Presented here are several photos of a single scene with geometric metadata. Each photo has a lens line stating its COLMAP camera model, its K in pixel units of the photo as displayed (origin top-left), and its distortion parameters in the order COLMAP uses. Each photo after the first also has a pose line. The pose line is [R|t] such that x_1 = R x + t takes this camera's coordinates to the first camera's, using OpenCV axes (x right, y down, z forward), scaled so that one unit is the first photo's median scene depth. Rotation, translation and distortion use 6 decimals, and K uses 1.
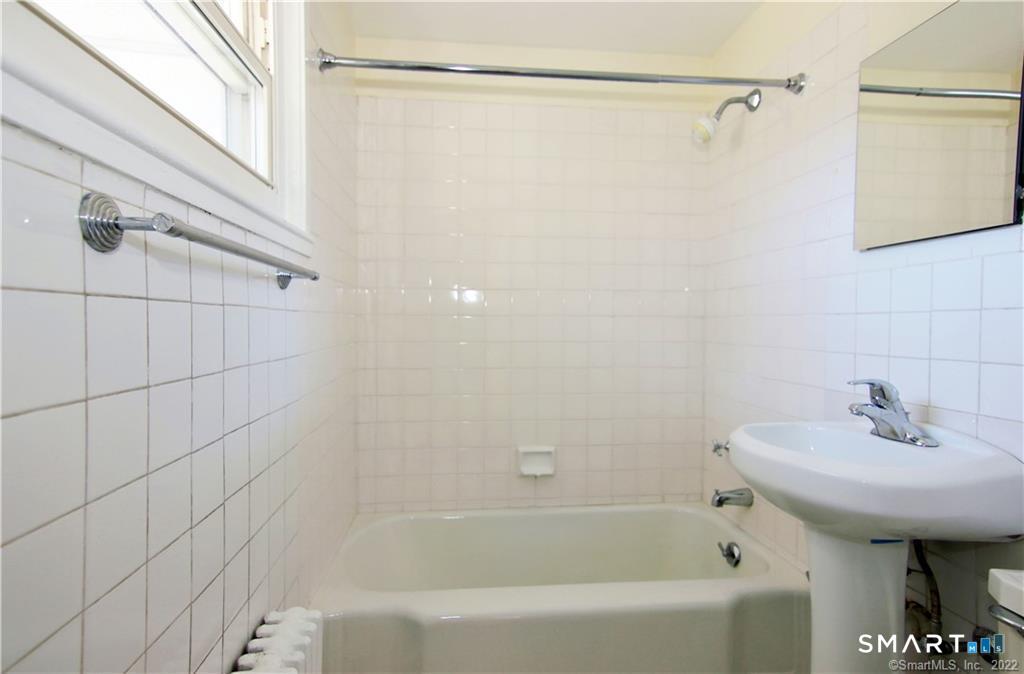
lens RADIAL K [[532.0, 0, 512.0], [0, 532.0, 337.0], [0, 0, 1]] dist [0.000951, 0.031295]
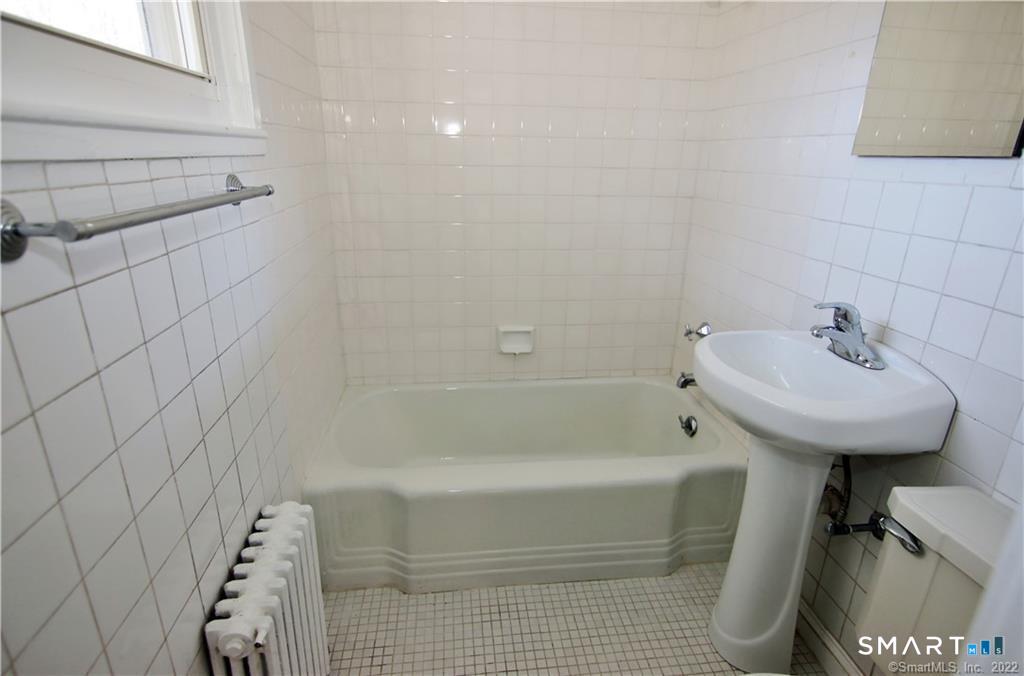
lens RADIAL K [[524.1, 0, 512.0], [0, 524.1, 338.0], [0, 0, 1]] dist [-0.000112, 0.001703]
pose [[0.999816, 0.011424, 0.015428, 0.040264], [-0.015589, 0.952170, 0.305171, -0.148342], [-0.011204, -0.305355, 0.952173, 0.043843]]
